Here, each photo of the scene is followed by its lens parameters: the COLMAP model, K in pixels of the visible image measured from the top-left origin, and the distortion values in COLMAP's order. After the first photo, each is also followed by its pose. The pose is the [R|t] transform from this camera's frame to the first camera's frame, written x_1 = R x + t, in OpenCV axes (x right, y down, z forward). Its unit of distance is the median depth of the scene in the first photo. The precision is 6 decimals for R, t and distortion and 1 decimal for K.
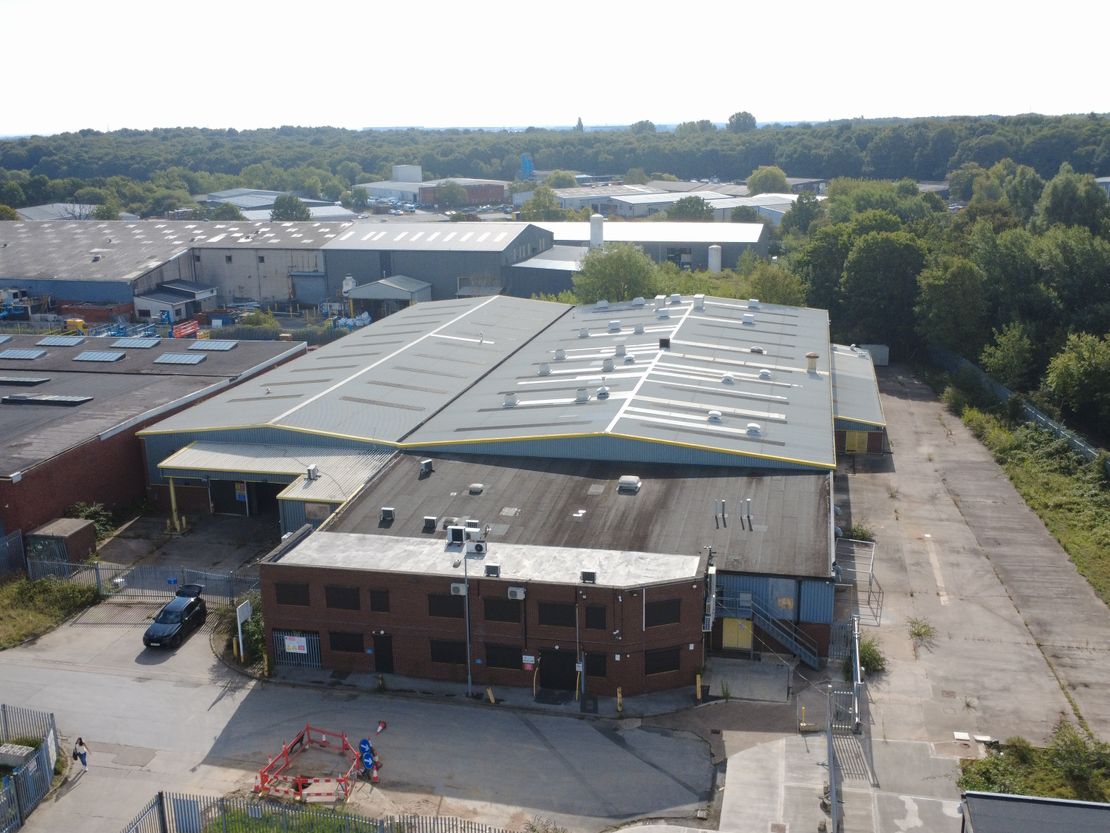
lens RADIAL K [[1133.2, 0, 555.1], [0, 1133.2, 418.9], [0, 0, 1]] dist [0.002876, 0.000000]
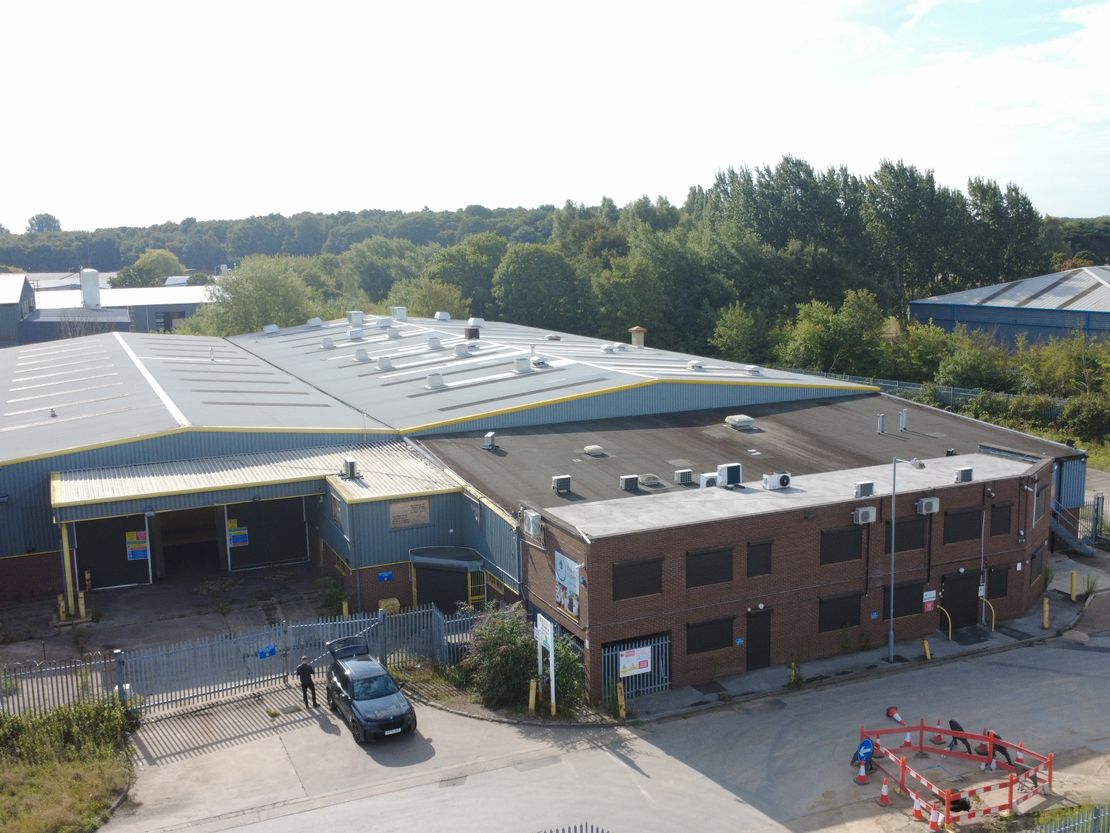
lens RADIAL K [[1133.2, 0, 553.9], [0, 1133.2, 417.4], [0, 0, 1]] dist [0.002876, 0.000000]
pose [[0.798357, -0.094349, 0.594747, -0.643896], [0.159765, 0.985442, -0.058132, 0.095387], [-0.580604, 0.141430, 0.801808, 0.505868]]
